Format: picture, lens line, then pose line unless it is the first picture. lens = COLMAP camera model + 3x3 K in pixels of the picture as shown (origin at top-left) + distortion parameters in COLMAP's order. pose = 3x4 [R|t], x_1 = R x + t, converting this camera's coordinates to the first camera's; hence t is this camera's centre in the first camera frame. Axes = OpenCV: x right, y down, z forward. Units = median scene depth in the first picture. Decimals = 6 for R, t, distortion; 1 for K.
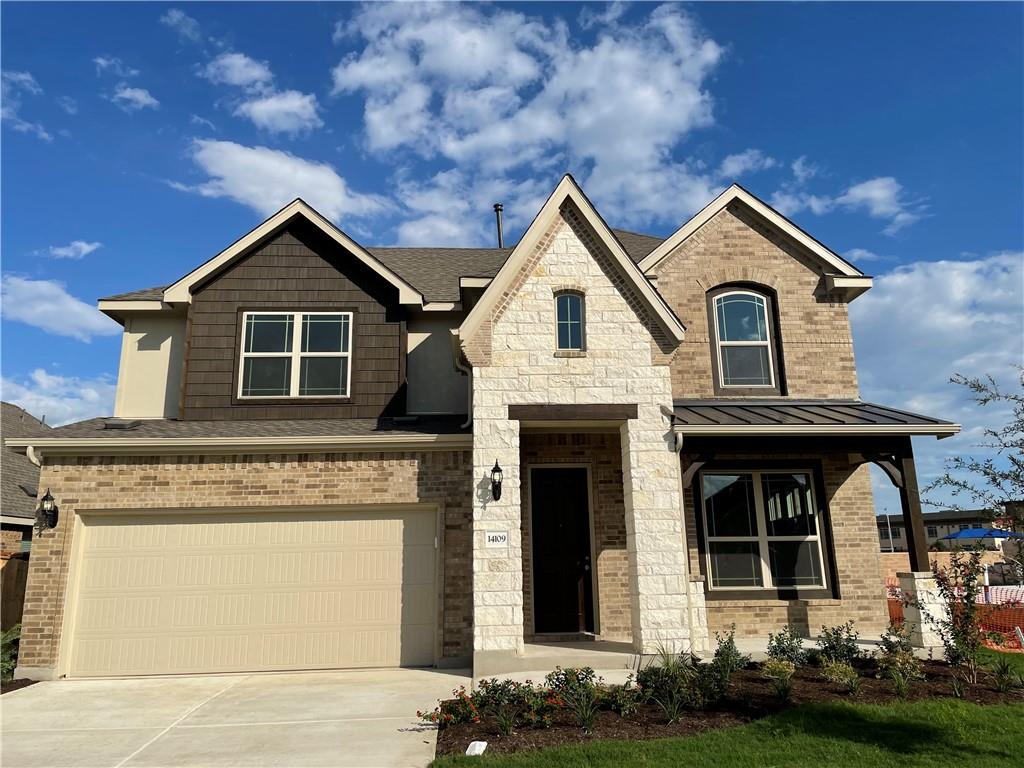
lens RADIAL K [[769.8, 0, 516.2], [0, 769.8, 363.3], [0, 0, 1]] dist [0.080703, -0.089173]
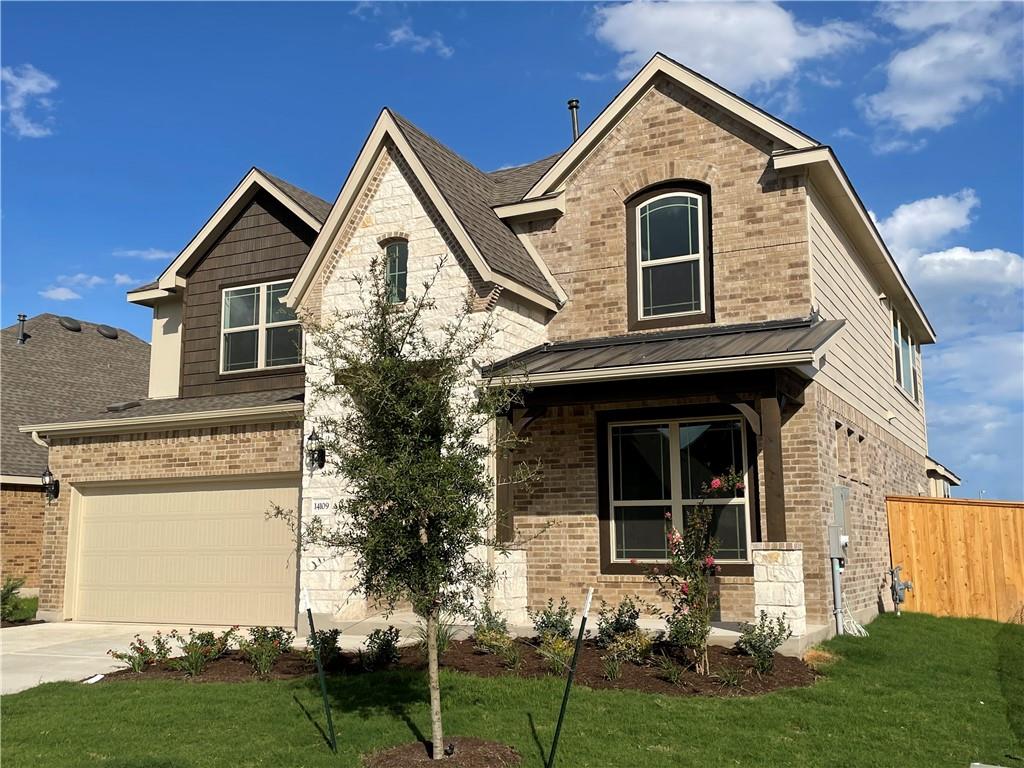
lens RADIAL K [[1035.1, 0, 510.2], [0, 1035.1, 379.7], [0, 0, 1]] dist [0.062757, 0.000000]
pose [[0.859011, -0.067178, -0.507530, 0.794452], [0.118388, 0.990549, 0.069265, 0.002442], [0.498080, -0.119585, 0.858845, -0.004847]]
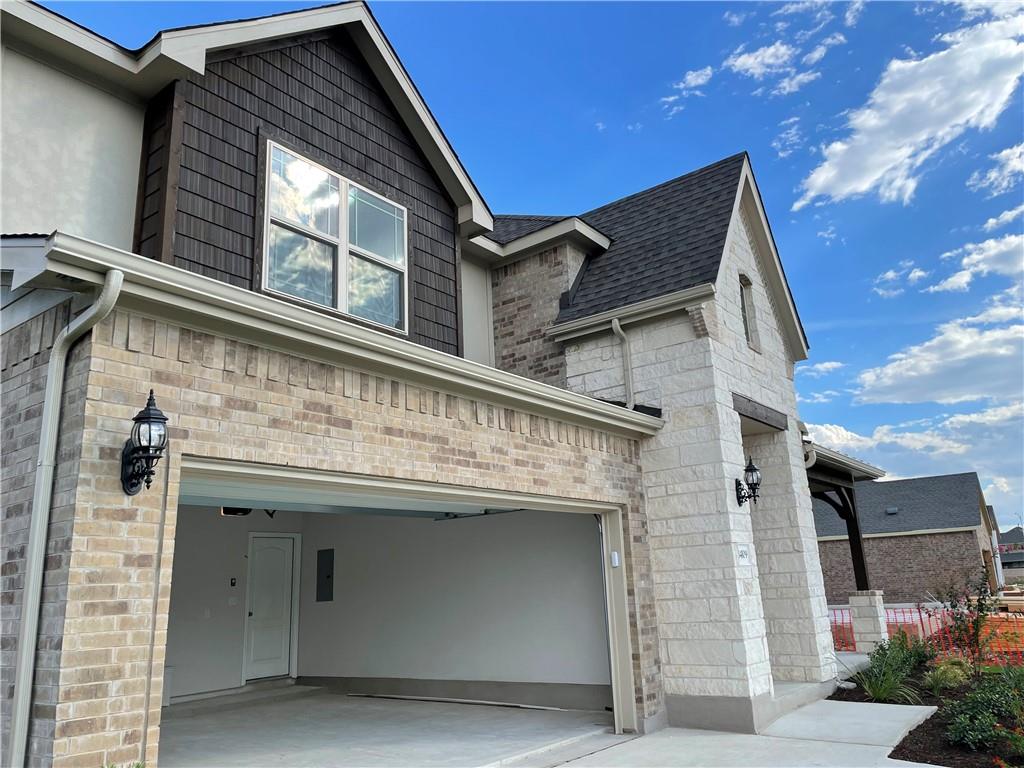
lens RADIAL K [[769.8, 0, 513.7], [0, 769.8, 379.5], [0, 0, 1]] dist [0.080703, -0.089173]
pose [[0.653048, 0.188653, 0.733443, -0.730982], [-0.161552, 0.980886, -0.108457, 0.159999], [-0.739885, -0.047662, 0.671043, 0.588514]]
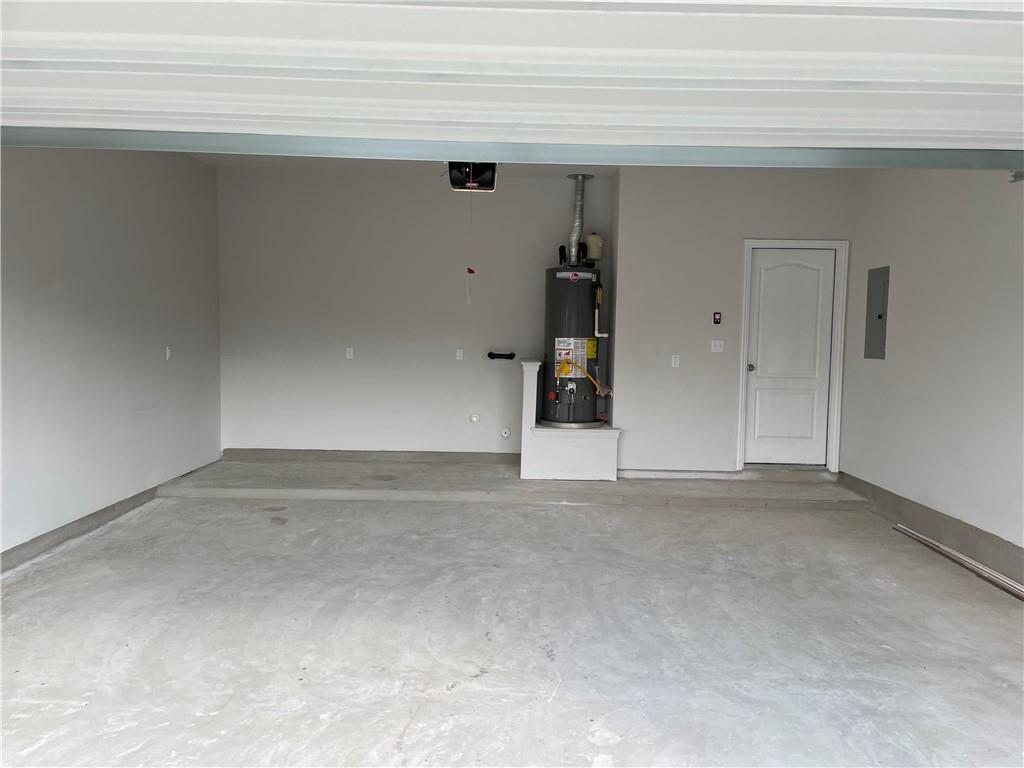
lens RADIAL K [[769.8, 0, 513.5], [0, 769.8, 382.4], [0, 0, 1]] dist [0.080703, -0.089173]
pose [[0.997553, 0.043766, -0.054513, -0.564224], [-0.024281, 0.948146, 0.316907, 0.183071], [0.065556, -0.314808, 0.946889, 0.706583]]
